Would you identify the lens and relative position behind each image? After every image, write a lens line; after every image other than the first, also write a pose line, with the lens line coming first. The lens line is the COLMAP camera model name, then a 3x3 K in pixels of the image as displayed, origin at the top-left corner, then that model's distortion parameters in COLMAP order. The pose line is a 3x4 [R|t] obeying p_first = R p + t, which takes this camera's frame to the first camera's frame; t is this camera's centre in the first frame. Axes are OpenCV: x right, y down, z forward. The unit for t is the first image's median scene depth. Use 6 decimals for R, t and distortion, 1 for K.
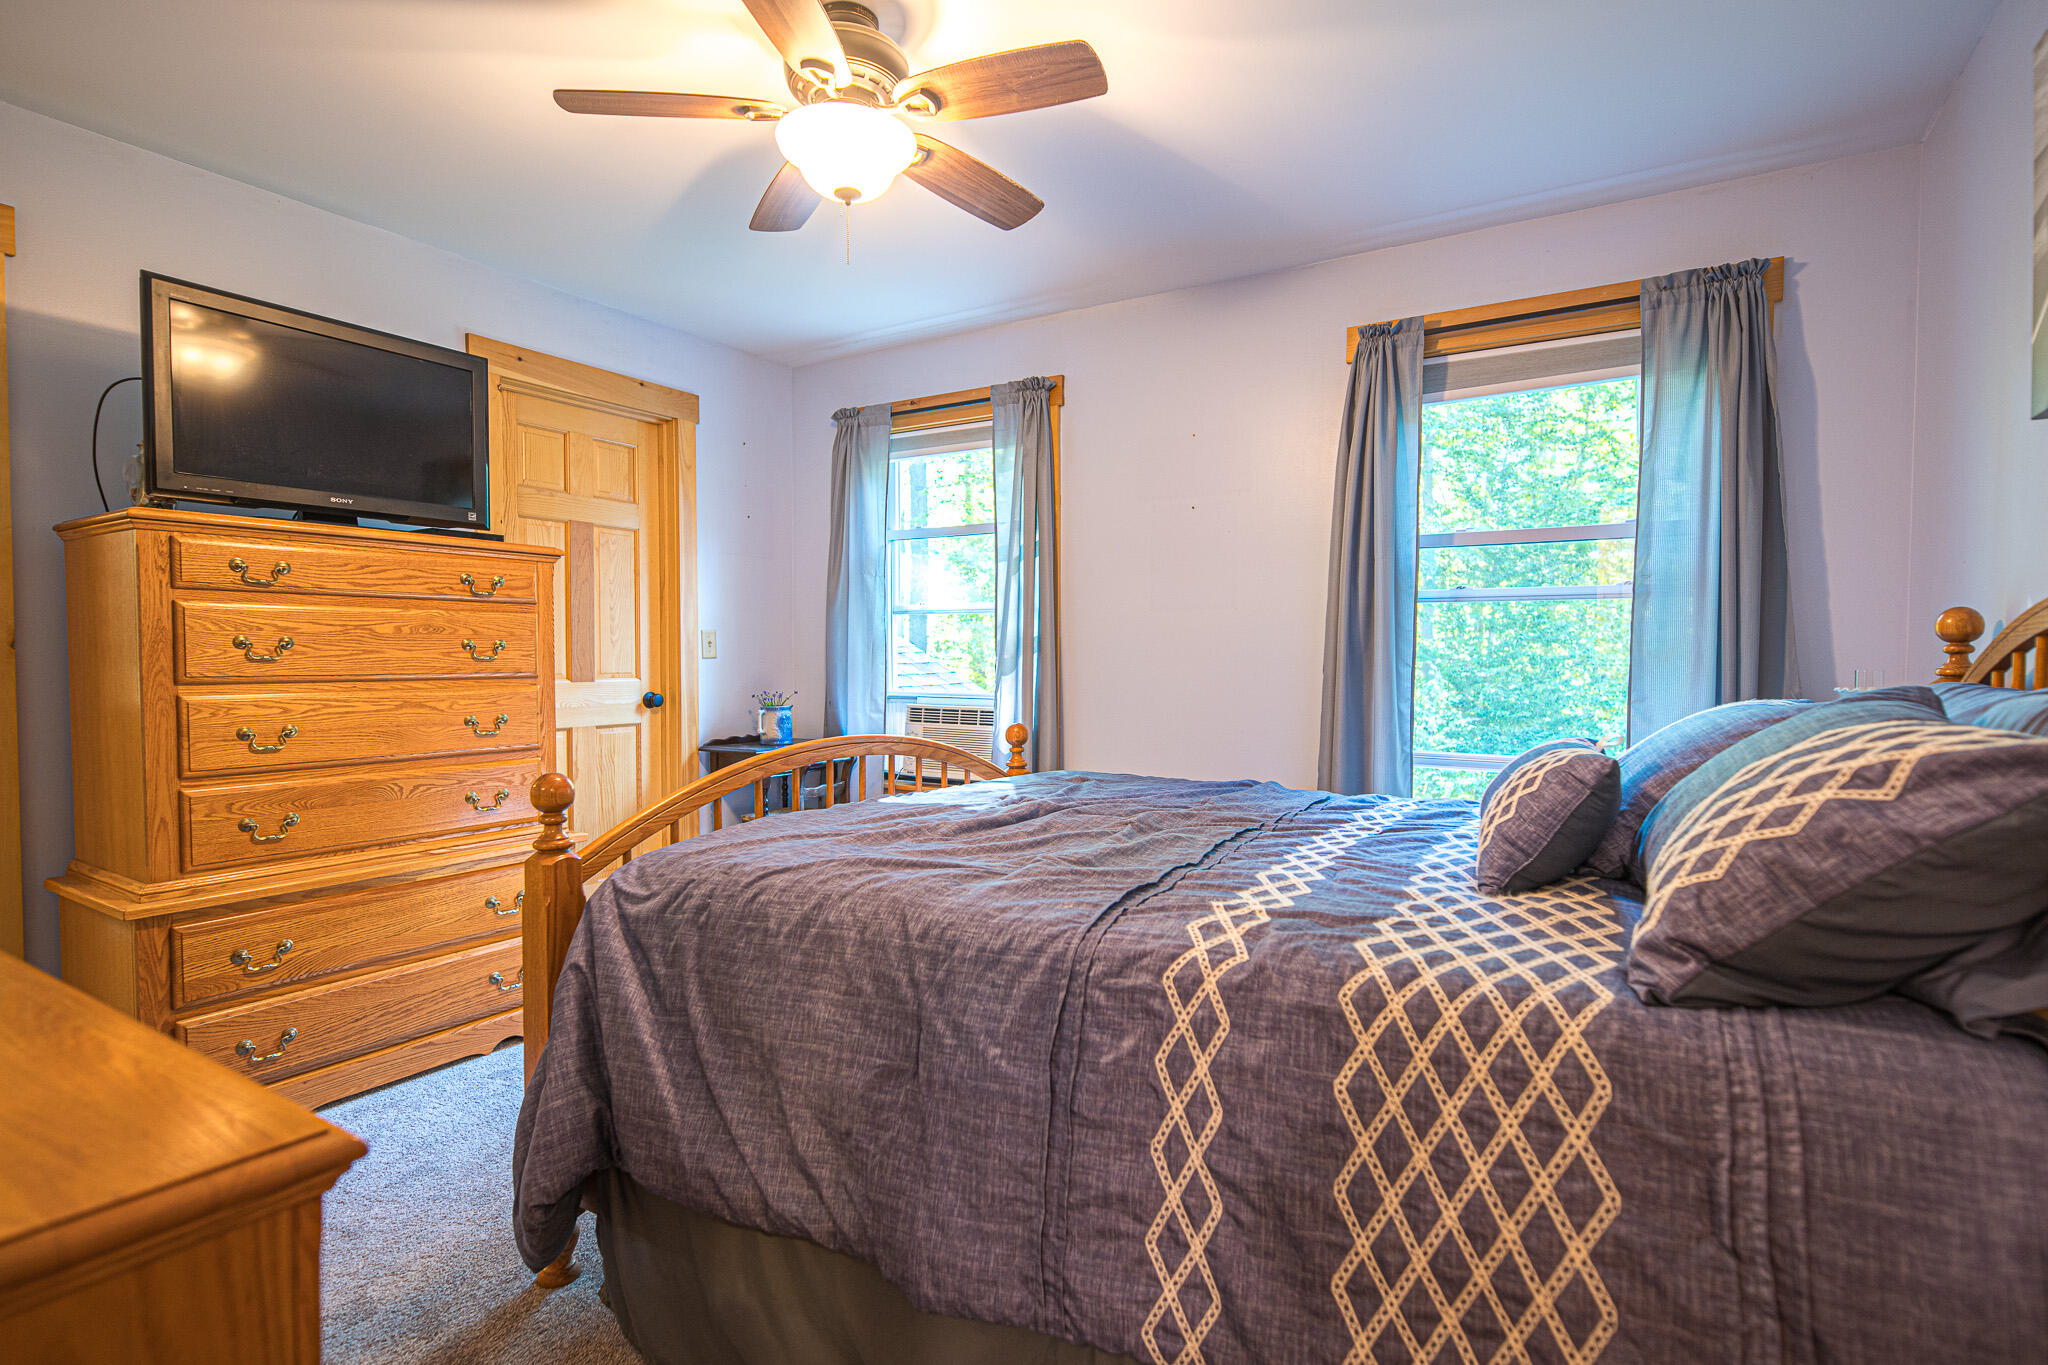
lens RADIAL K [[986.9, 0, 1032.3], [0, 986.9, 689.8], [0, 0, 1]] dist [0.002109, -0.005386]
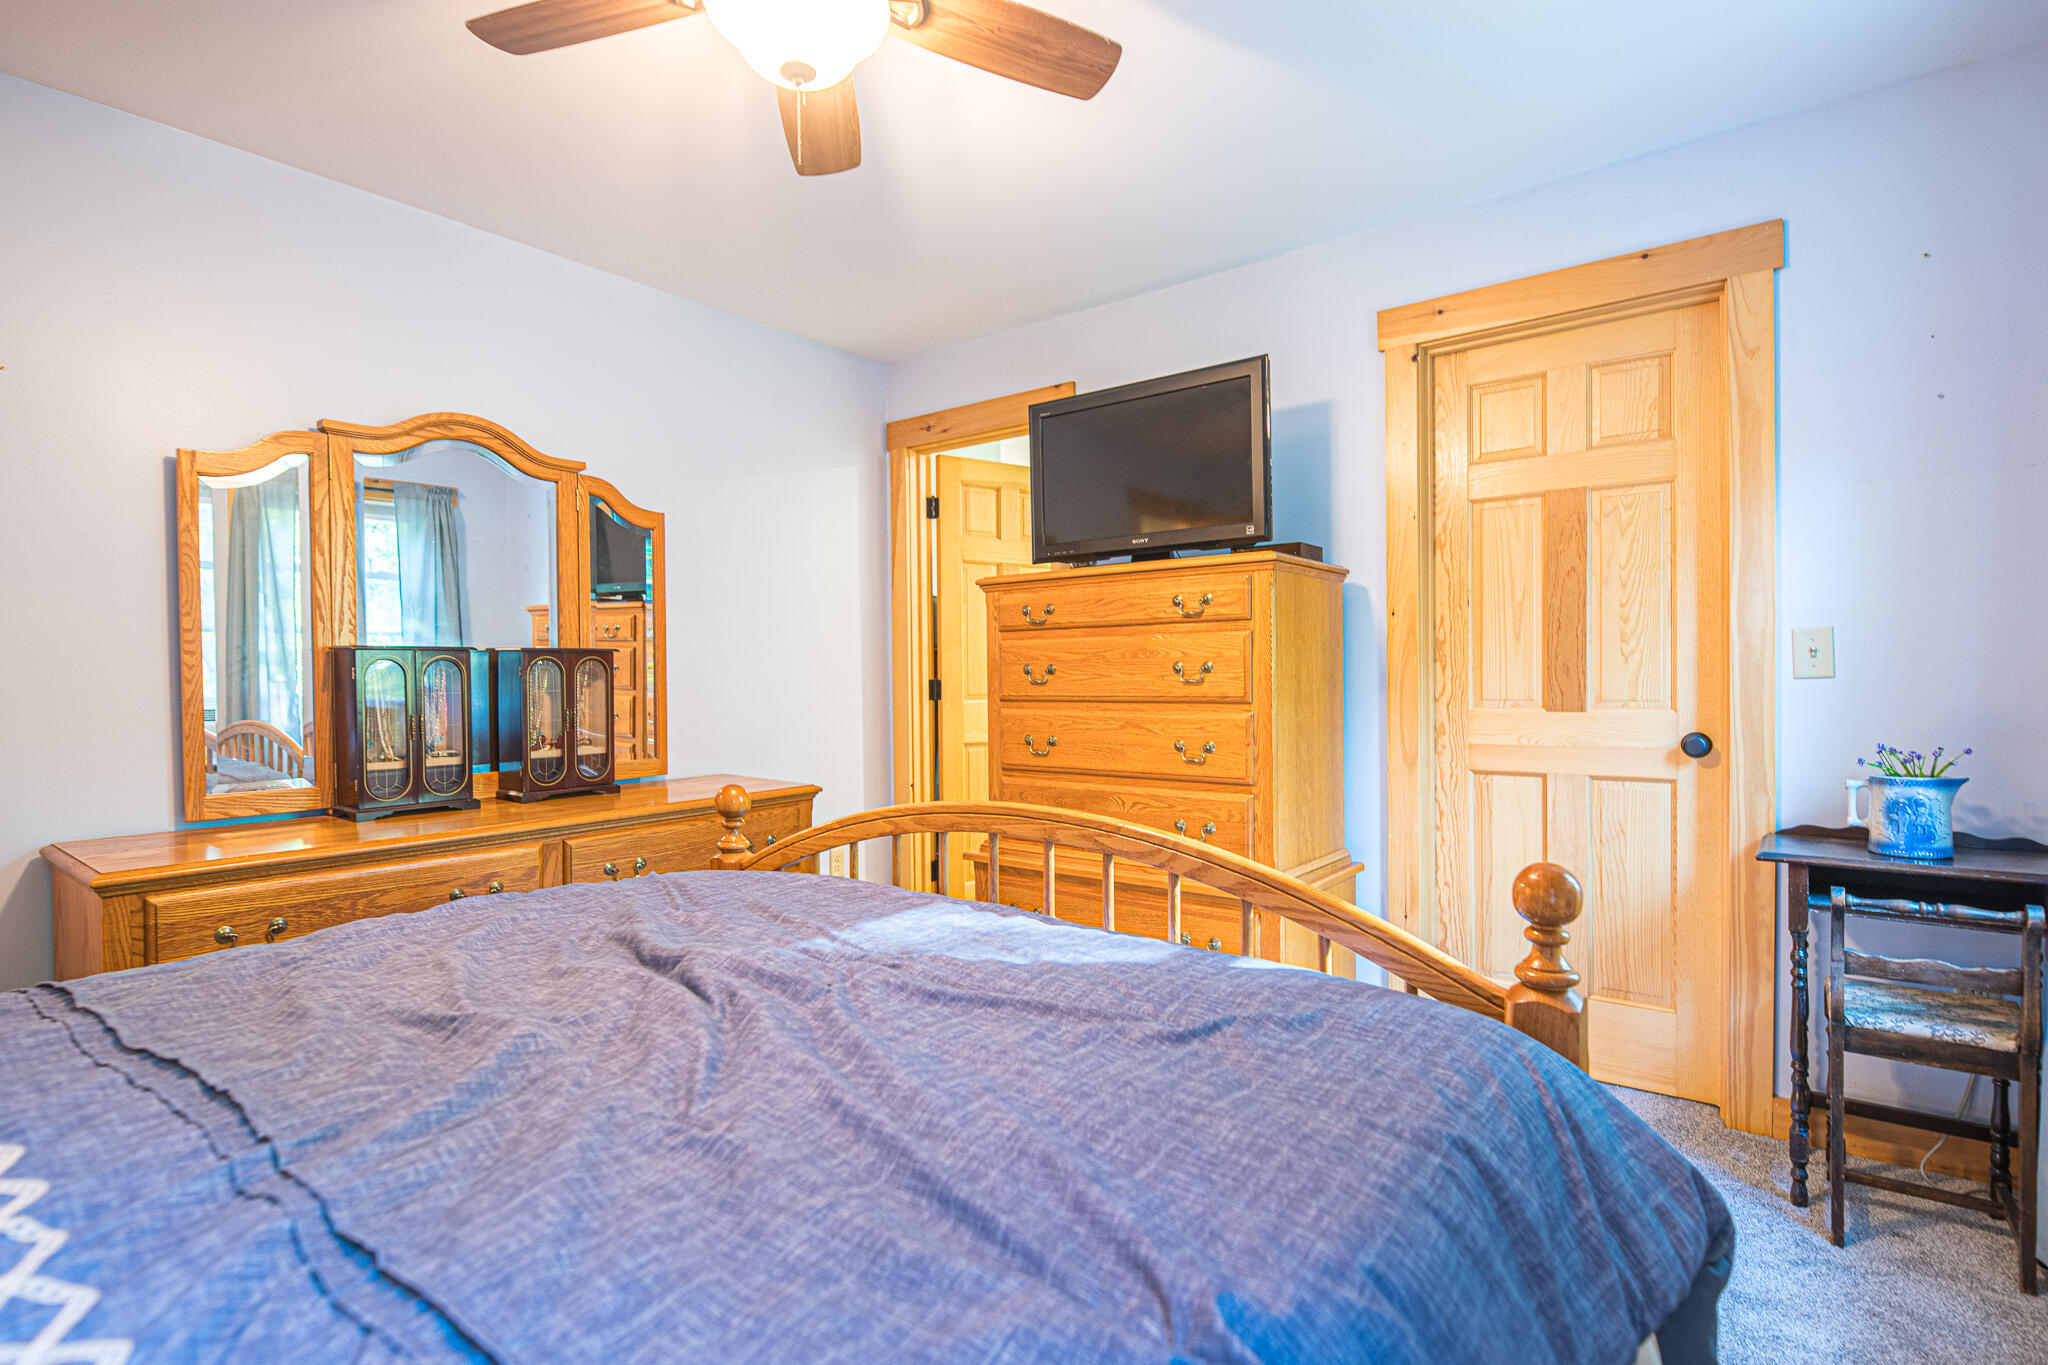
lens RADIAL K [[986.9, 0, 1032.3], [0, 986.9, 689.8], [0, 0, 1]] dist [0.002109, -0.005386]
pose [[-0.094285, 0.013525, -0.995453, 0.396946], [-0.025263, 0.999553, 0.015973, -0.034000], [0.995225, 0.026654, -0.093901, 0.906160]]
